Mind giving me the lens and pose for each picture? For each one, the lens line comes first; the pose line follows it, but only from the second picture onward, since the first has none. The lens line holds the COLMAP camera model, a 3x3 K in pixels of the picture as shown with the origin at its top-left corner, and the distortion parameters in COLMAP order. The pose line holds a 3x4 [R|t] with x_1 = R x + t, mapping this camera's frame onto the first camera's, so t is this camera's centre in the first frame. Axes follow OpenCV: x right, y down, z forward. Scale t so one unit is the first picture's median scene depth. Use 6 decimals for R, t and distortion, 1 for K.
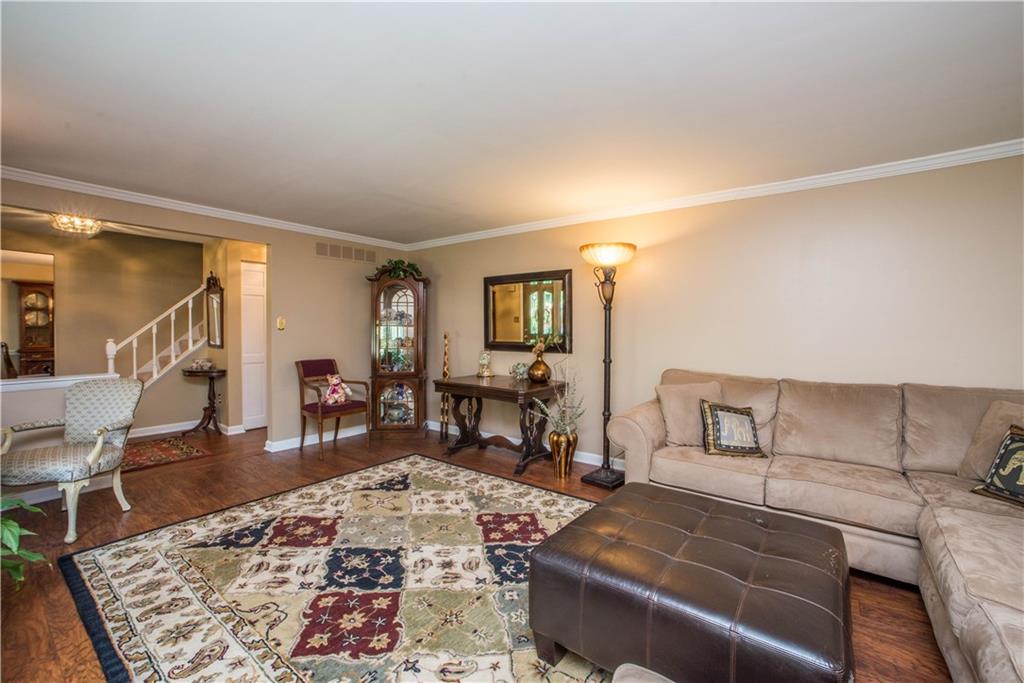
lens RADIAL K [[422.7, 0, 516.9], [0, 422.7, 344.6], [0, 0, 1]] dist [-0.001017, 0.000133]
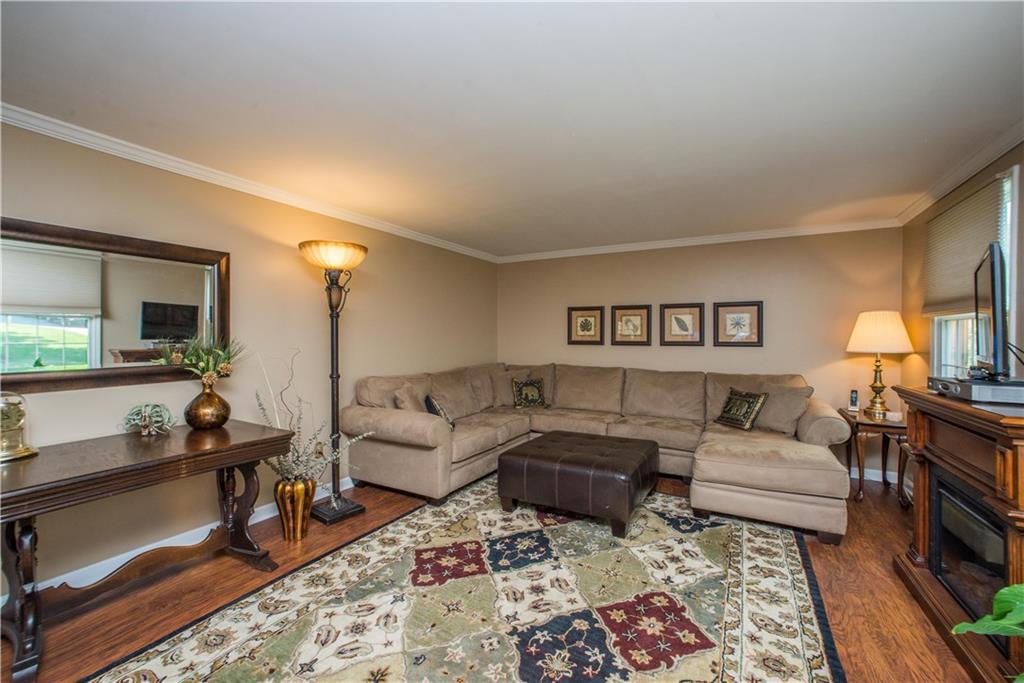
lens RADIAL K [[428.4, 0, 492.3], [0, 428.4, 339.3], [0, 0, 1]] dist [0.000750, 0.000245]
pose [[-0.125279, 0.003430, 0.992116, -0.894312], [0.023122, 0.999732, -0.000537, -0.038613], [-0.991852, 0.022873, -0.125325, 0.968111]]
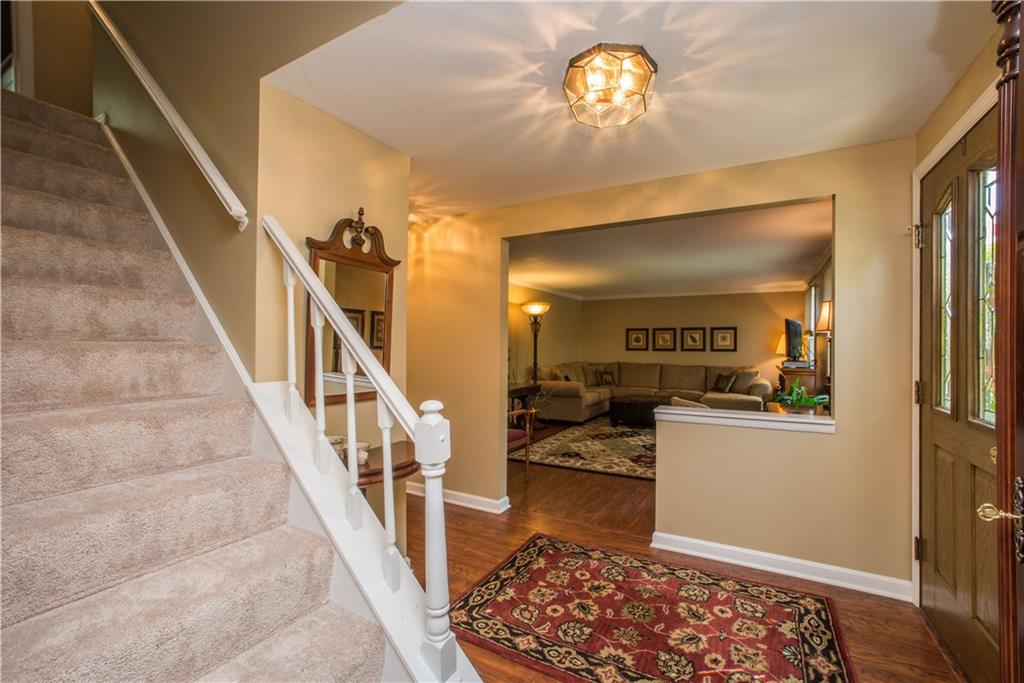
lens RADIAL K [[422.7, 0, 516.9], [0, 422.7, 344.6], [0, 0, 1]] dist [-0.001017, 0.000133]
pose [[-0.148189, 0.006355, 0.988939, -2.113049], [0.023879, 0.999711, -0.002846, -0.064615], [-0.988671, 0.023193, -0.148298, 1.710570]]
